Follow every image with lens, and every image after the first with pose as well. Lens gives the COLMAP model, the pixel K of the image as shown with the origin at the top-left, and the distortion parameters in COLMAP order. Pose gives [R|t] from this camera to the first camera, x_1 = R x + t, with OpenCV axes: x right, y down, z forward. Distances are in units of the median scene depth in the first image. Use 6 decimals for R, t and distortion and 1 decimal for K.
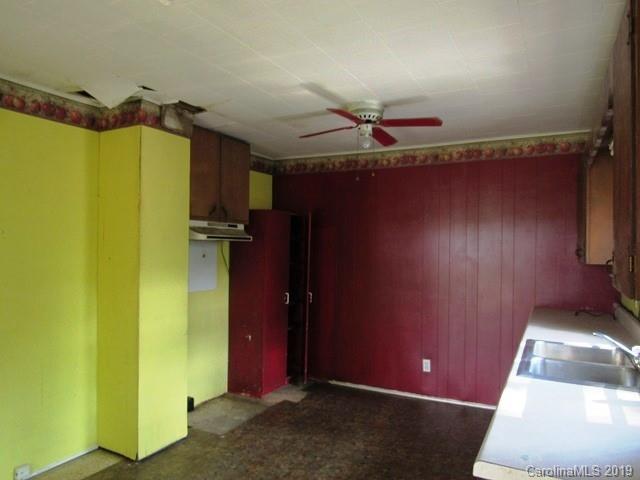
lens RADIAL K [[467.6, 0, 319.3], [0, 467.6, 241.3], [0, 0, 1]] dist [0.000064, 0.002707]
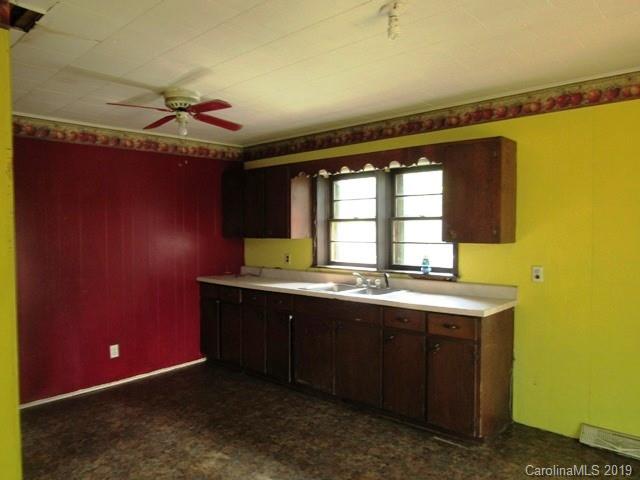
lens RADIAL K [[467.6, 0, 319.9], [0, 467.6, 238.9], [0, 0, 1]] dist [0.000064, 0.002707]
pose [[0.254282, -0.036387, 0.966445, -0.716571], [0.009853, 0.999338, 0.035033, -0.002843], [-0.967080, 0.000615, 0.254472, 0.385732]]
